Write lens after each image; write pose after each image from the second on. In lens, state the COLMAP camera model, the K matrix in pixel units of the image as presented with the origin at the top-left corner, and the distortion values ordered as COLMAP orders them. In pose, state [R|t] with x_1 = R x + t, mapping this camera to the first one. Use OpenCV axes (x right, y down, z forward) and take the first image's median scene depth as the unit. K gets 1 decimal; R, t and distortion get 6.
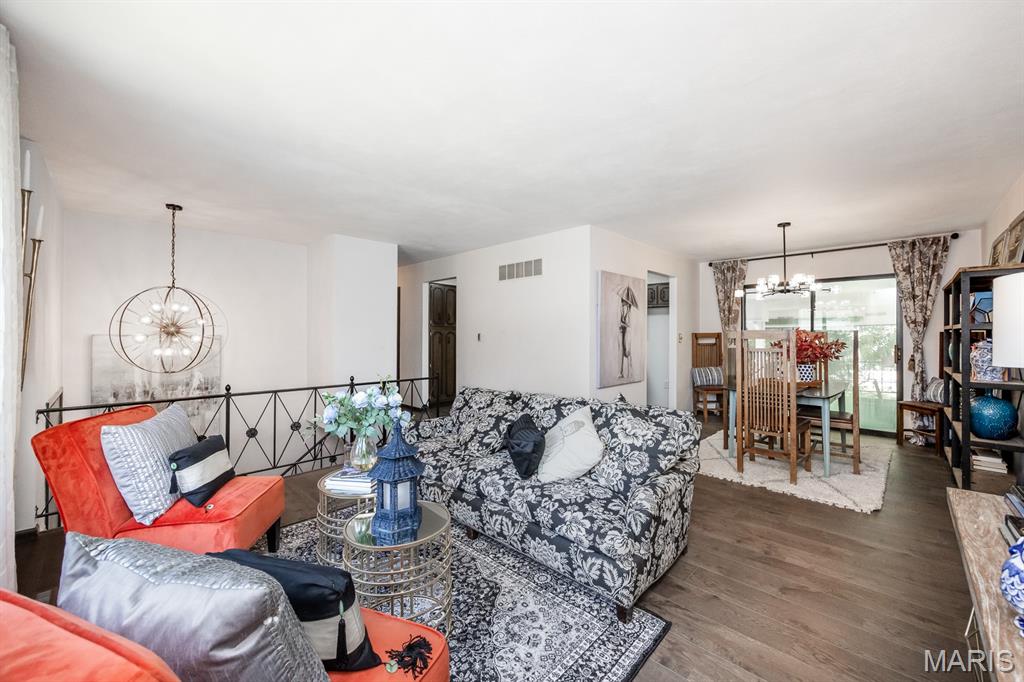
lens RADIAL K [[415.0, 0, 509.9], [0, 415.0, 335.7], [0, 0, 1]] dist [0.004672, 0.000008]
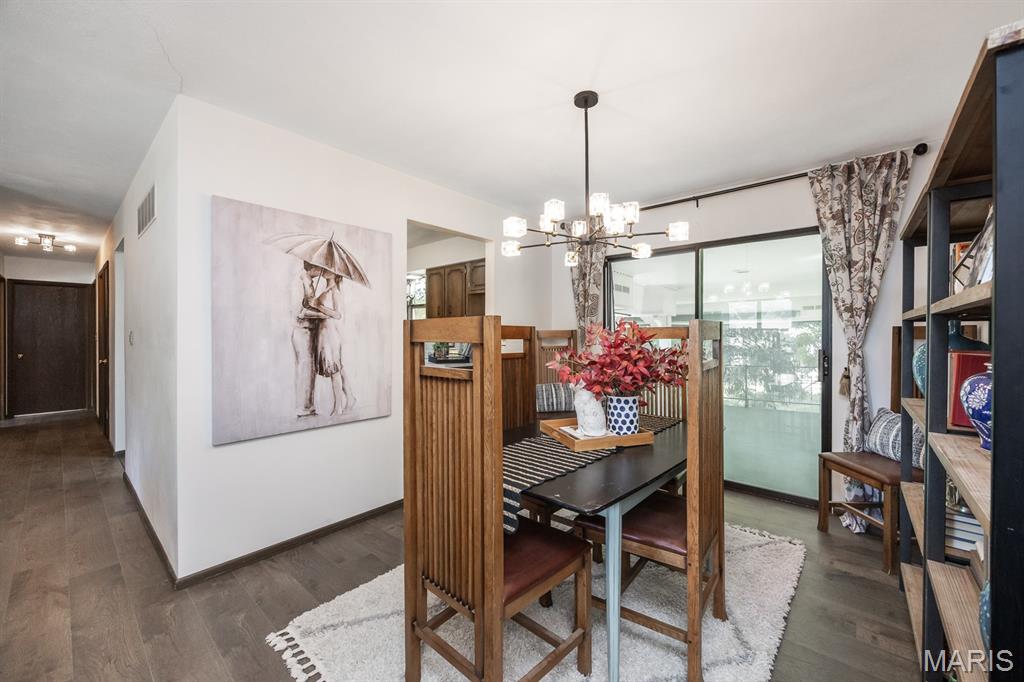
lens RADIAL K [[399.0, 0, 519.5], [0, 399.0, 339.6], [0, 0, 1]] dist [0.004327, -0.001385]
pose [[0.998501, -0.003022, 0.054646, 0.499959], [0.002446, 0.999941, 0.010618, 0.001308], [-0.054675, -0.010468, 0.998449, 0.490051]]
